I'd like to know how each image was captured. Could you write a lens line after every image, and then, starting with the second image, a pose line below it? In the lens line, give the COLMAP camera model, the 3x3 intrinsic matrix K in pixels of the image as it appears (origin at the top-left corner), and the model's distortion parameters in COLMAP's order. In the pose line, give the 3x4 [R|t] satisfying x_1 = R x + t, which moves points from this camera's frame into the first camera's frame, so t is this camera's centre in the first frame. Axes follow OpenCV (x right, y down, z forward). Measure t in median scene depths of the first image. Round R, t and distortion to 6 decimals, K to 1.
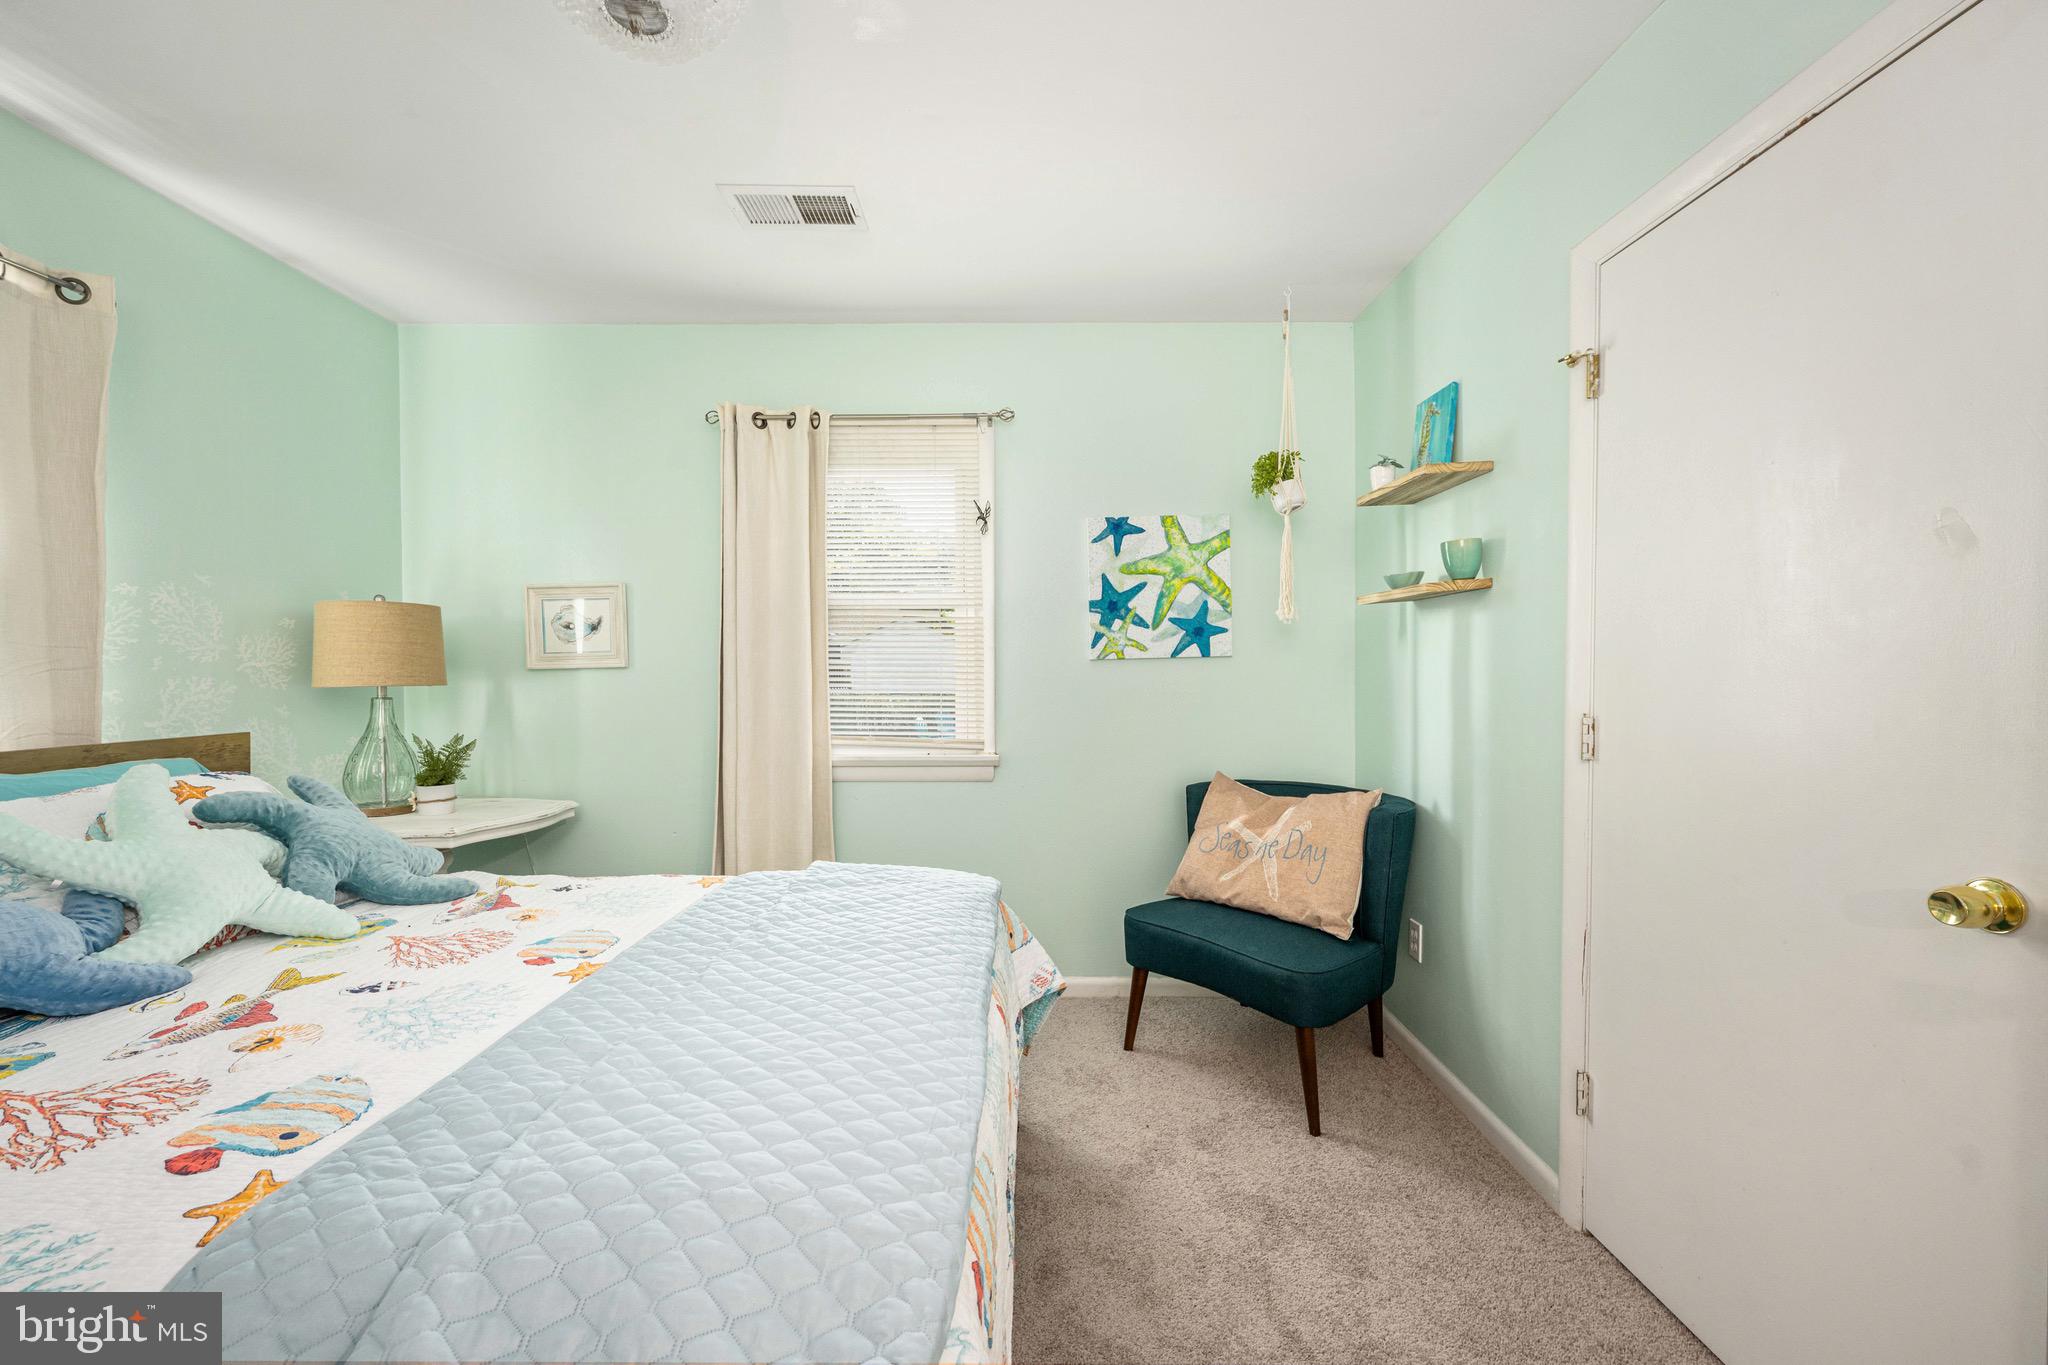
lens RADIAL K [[809.7, 0, 1012.2], [0, 809.7, 684.3], [0, 0, 1]] dist [0.000155, 0.000077]
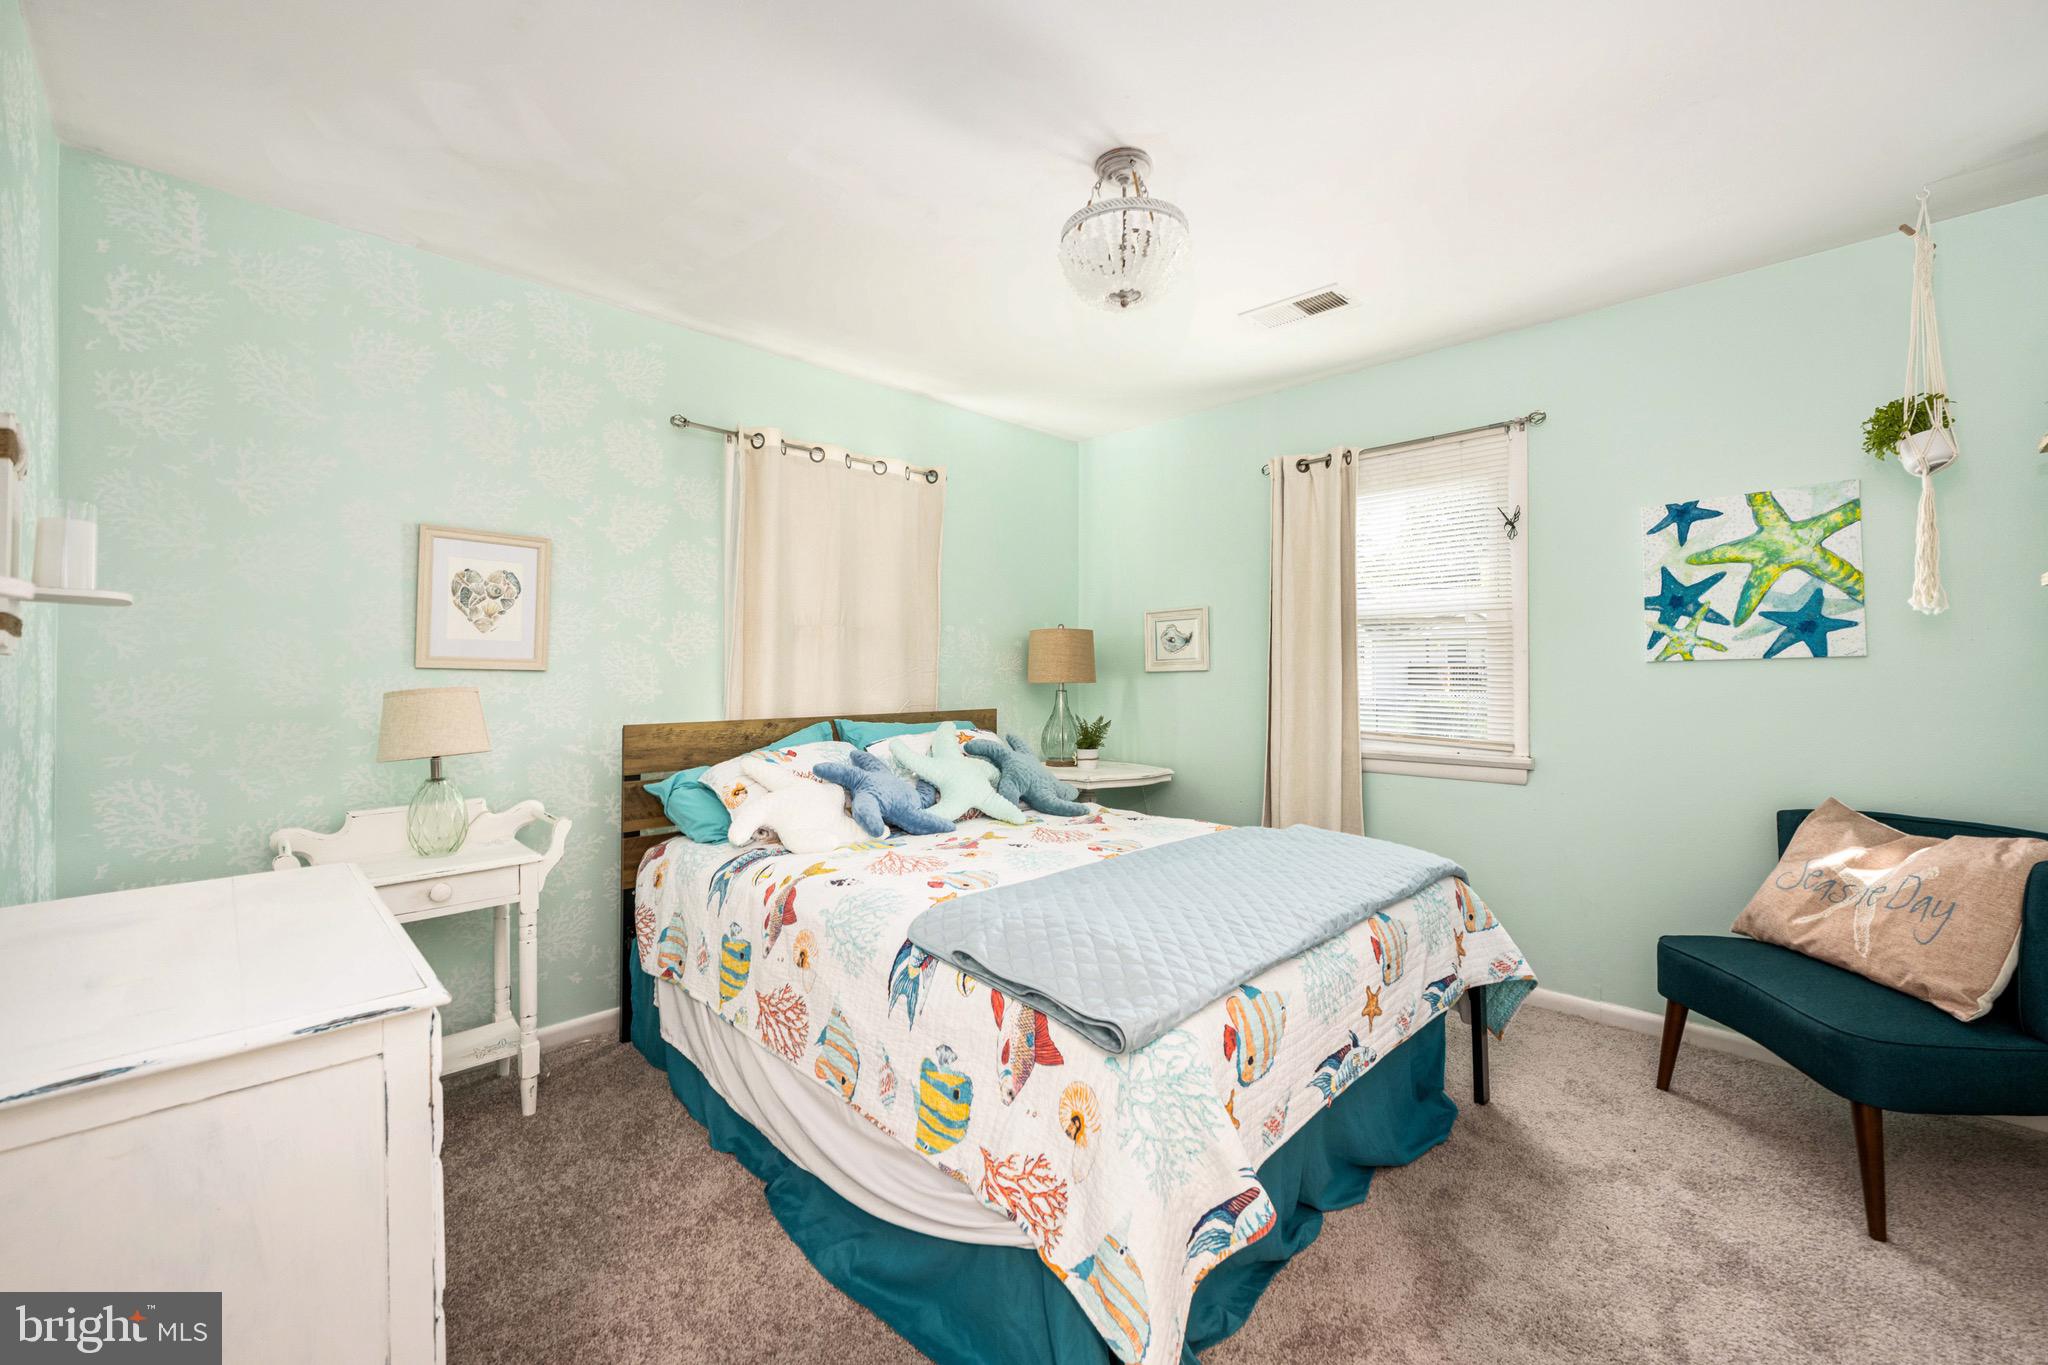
lens RADIAL K [[803.9, 0, 1019.7], [0, 803.9, 654.5], [0, 0, 1]] dist [0.000251, 0.000002]
pose [[0.712910, -0.014817, -0.701099, 0.267536], [-0.011906, 0.999377, -0.033227, 0.000247], [0.701154, 0.032035, 0.712290, -0.168898]]
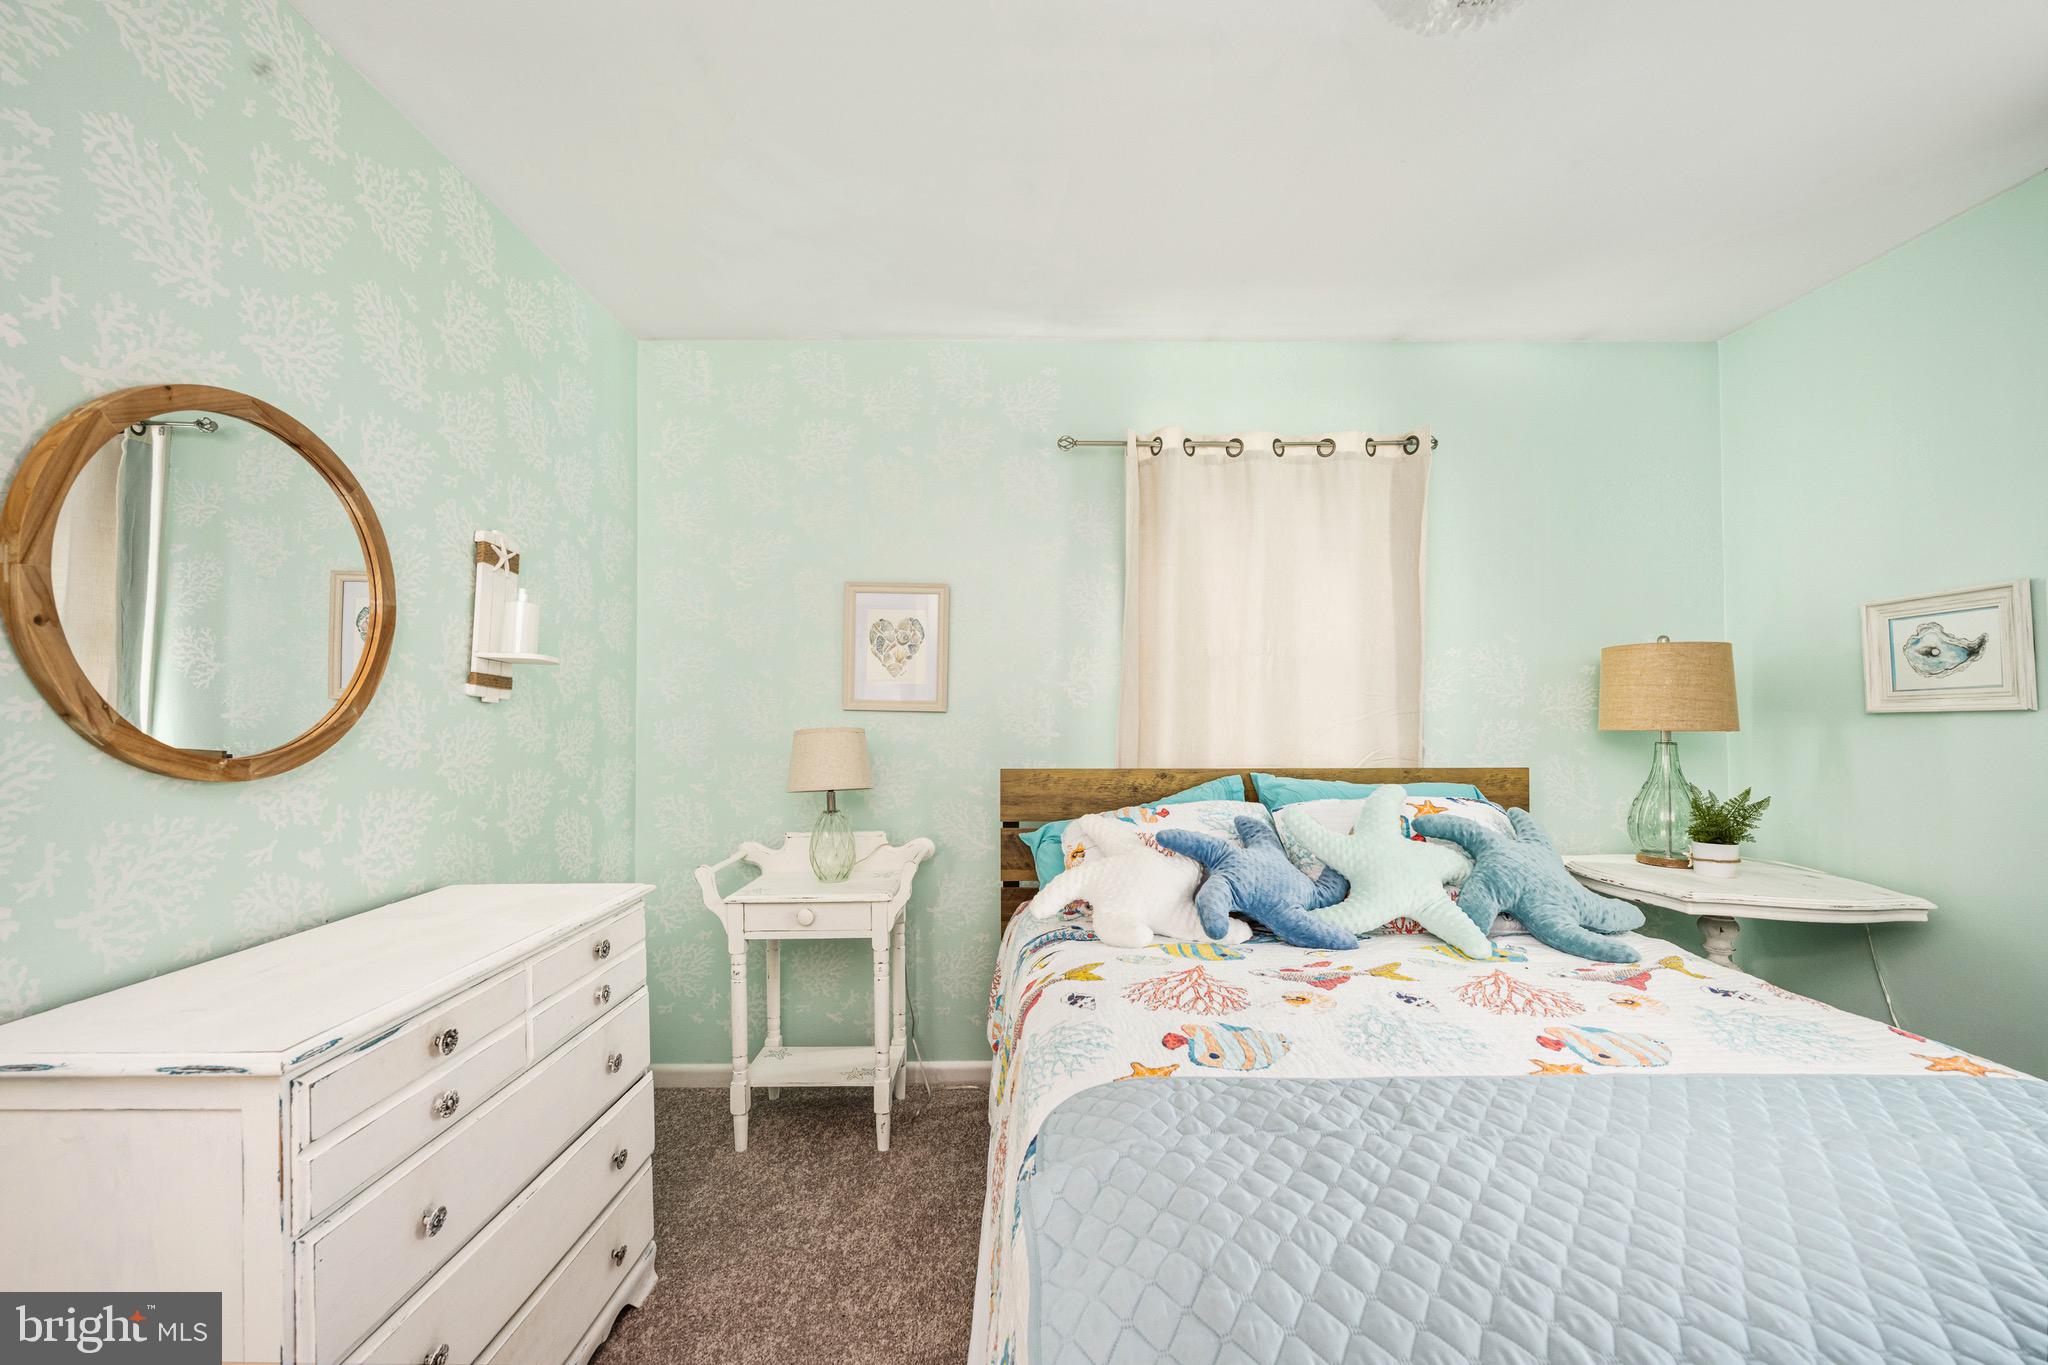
lens RADIAL K [[809.7, 0, 1012.2], [0, 809.7, 684.3], [0, 0, 1]] dist [0.000155, 0.000077]
pose [[0.028146, -0.033241, -0.999051, 0.177057], [-0.015678, 0.999309, -0.033691, -0.008558], [0.999481, 0.016612, 0.027606, 0.215844]]
